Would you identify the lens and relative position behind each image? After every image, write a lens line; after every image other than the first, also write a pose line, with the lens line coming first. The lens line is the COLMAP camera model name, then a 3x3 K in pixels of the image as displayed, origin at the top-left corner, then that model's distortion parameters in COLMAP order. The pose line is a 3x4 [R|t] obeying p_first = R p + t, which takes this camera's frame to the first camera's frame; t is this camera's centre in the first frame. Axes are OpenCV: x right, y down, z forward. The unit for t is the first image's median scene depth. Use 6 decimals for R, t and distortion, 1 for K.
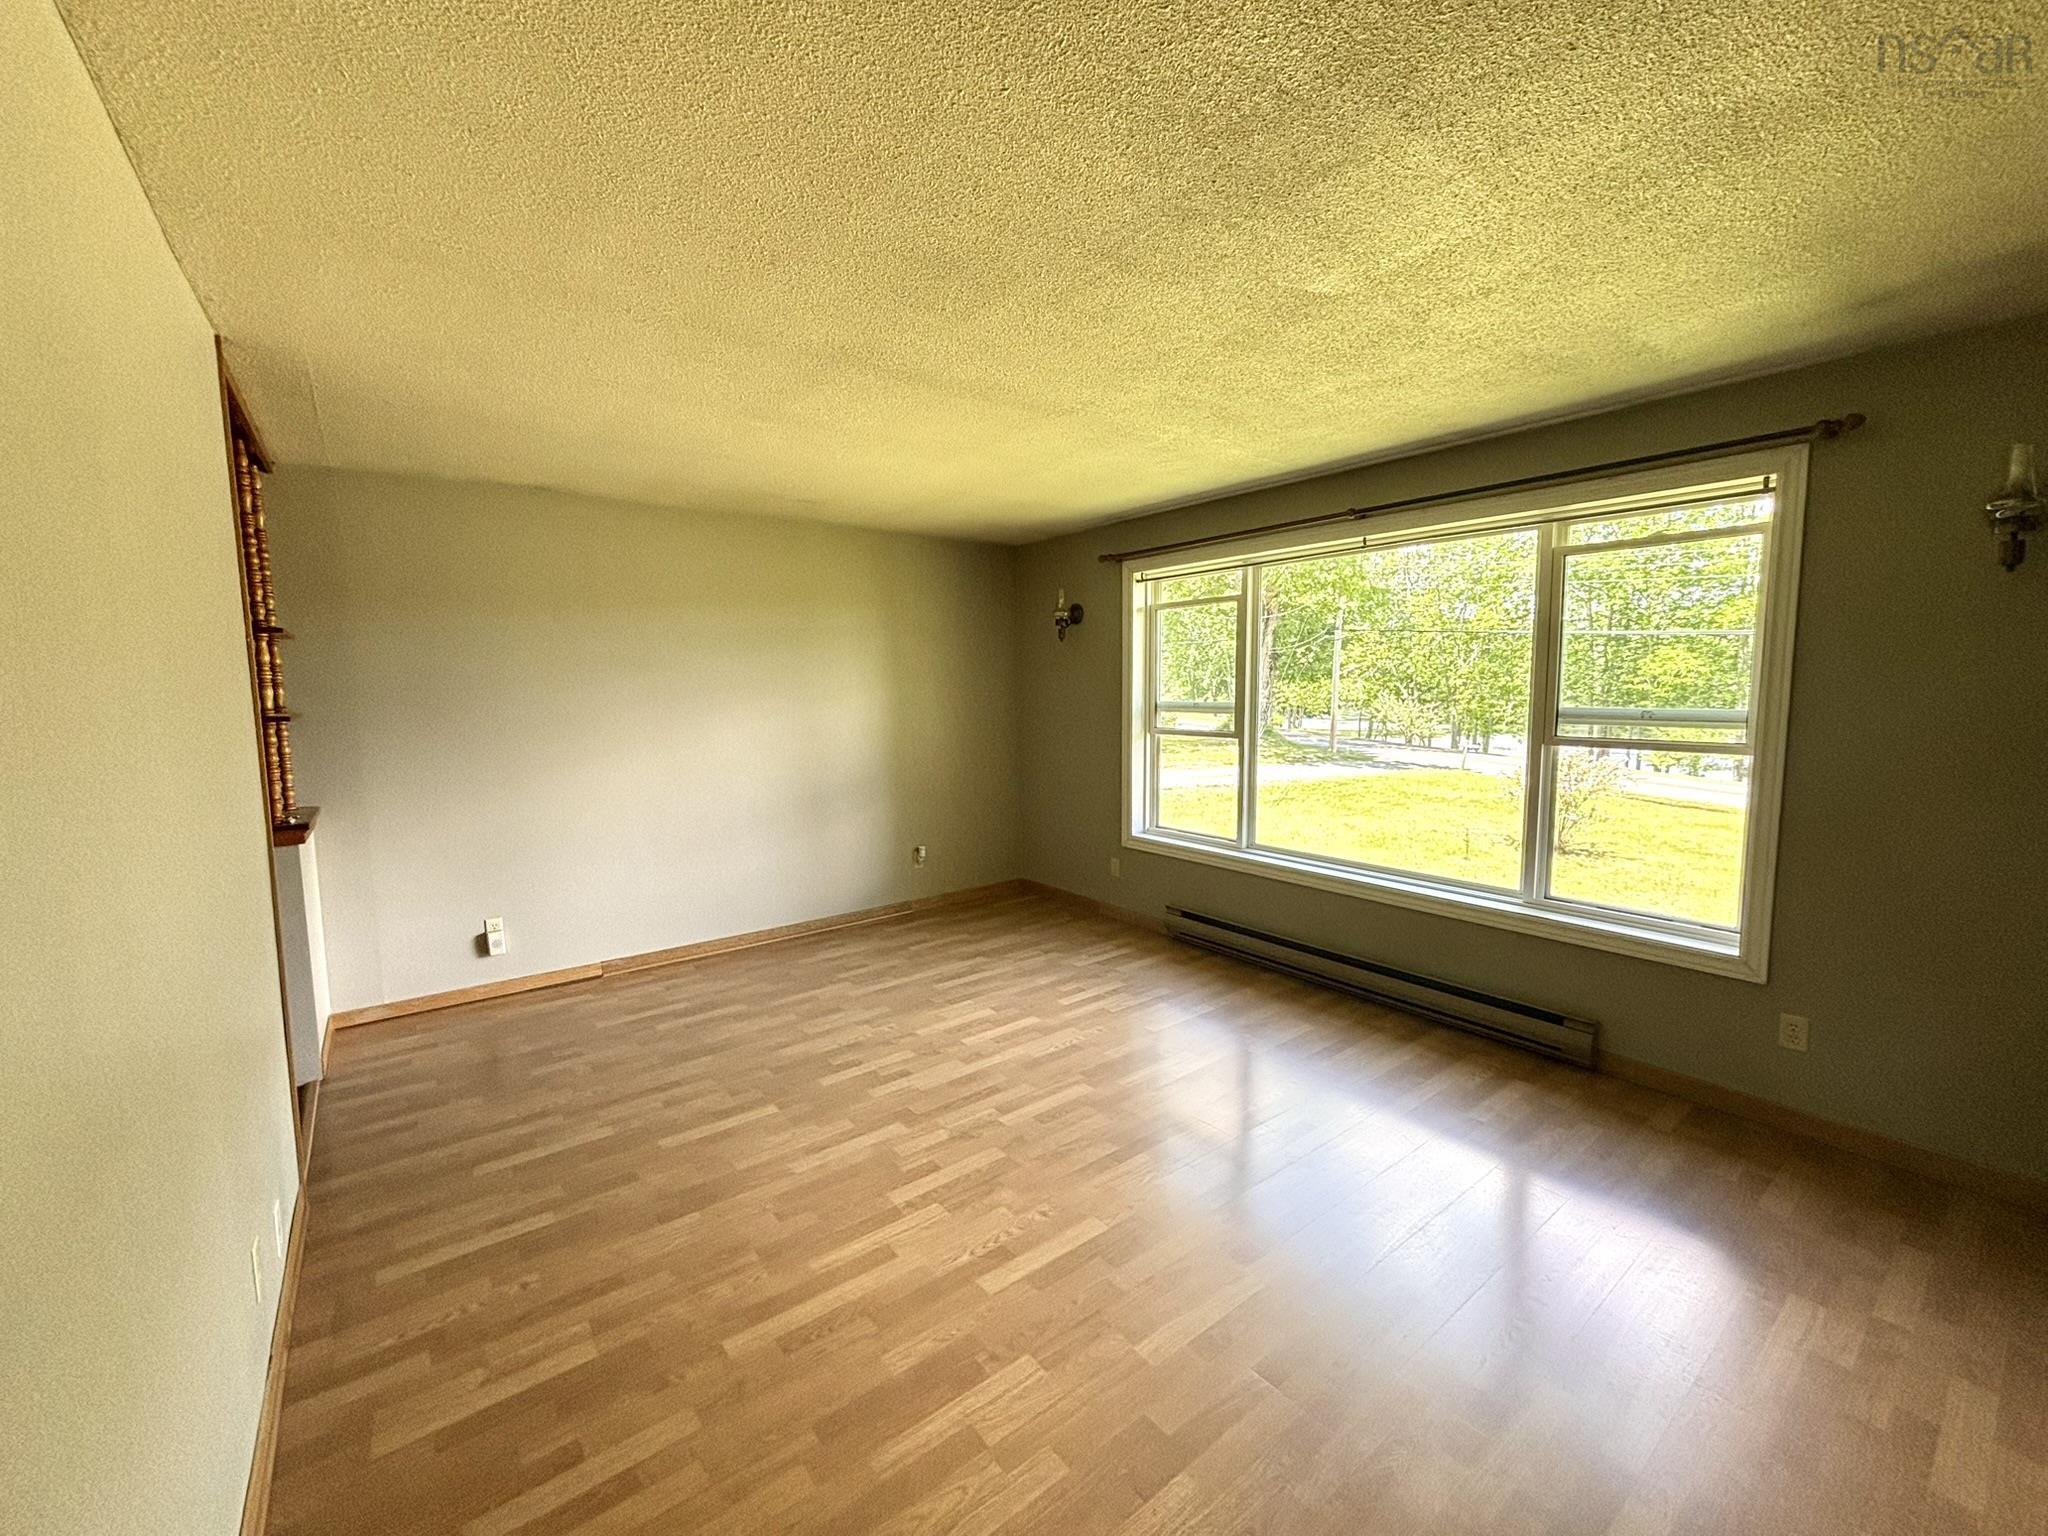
lens RADIAL K [[824.3, 0, 1021.3], [0, 824.3, 764.0], [0, 0, 1]] dist [-0.001249, -0.000083]
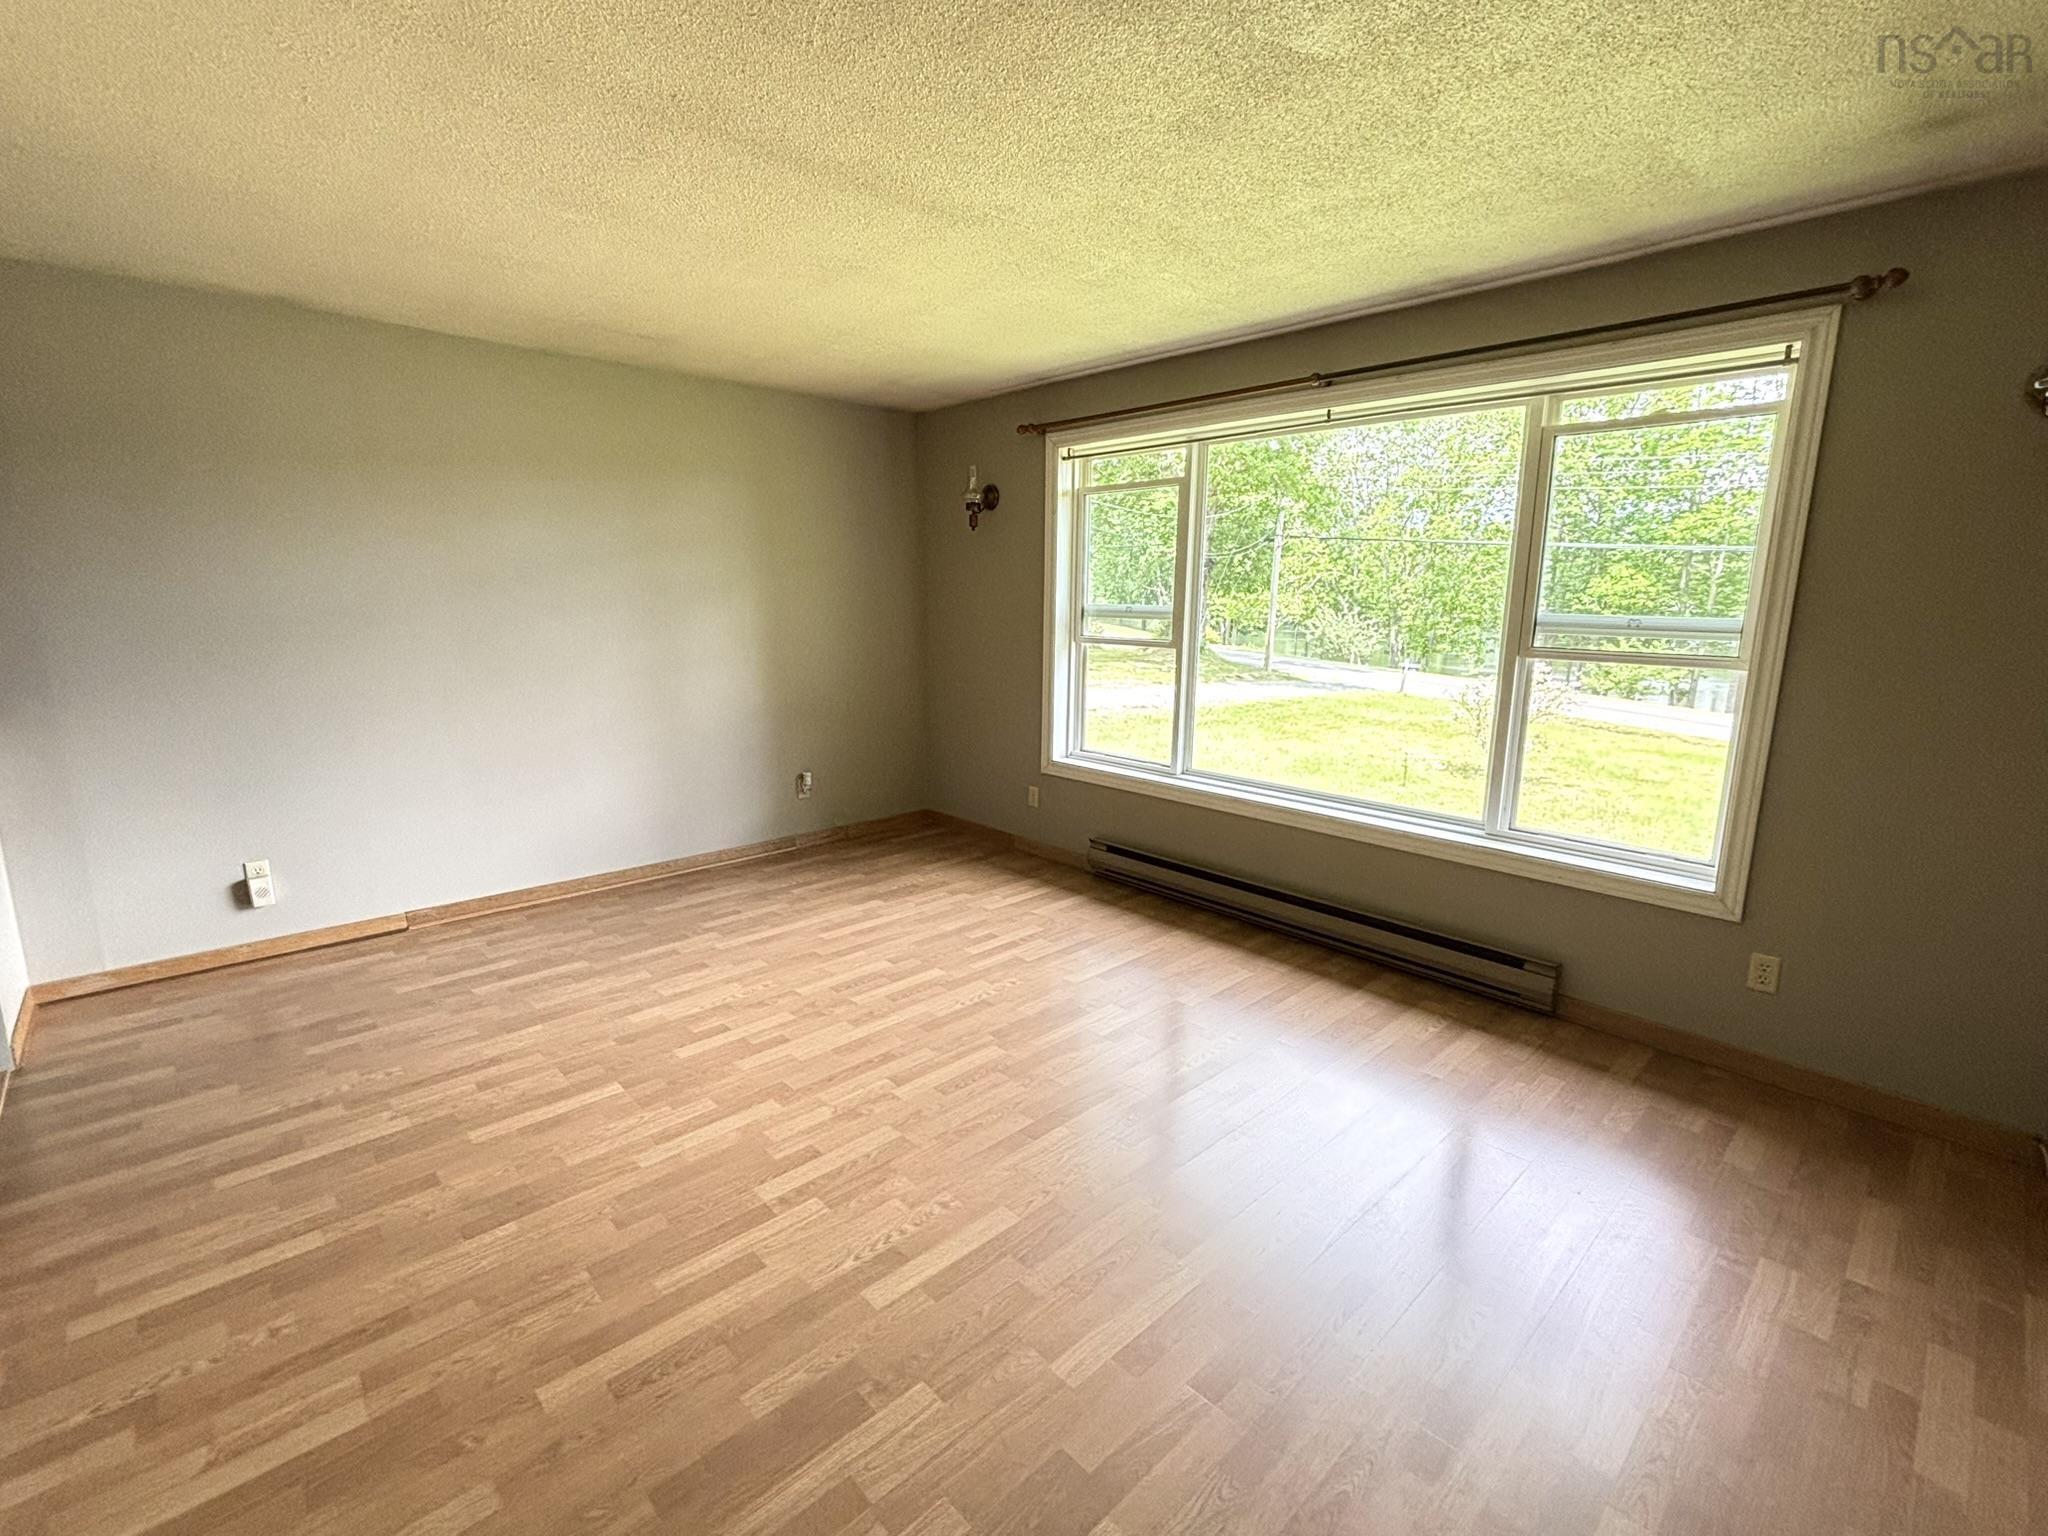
lens RADIAL K [[899.0, 0, 1023.3], [0, 899.0, 764.4], [0, 0, 1]] dist [0.000608, 0.000036]
pose [[0.994808, 0.001225, 0.101764, 0.011426], [-0.010454, 0.995868, 0.090206, 0.011780], [-0.101233, -0.090801, 0.990710, 0.104968]]
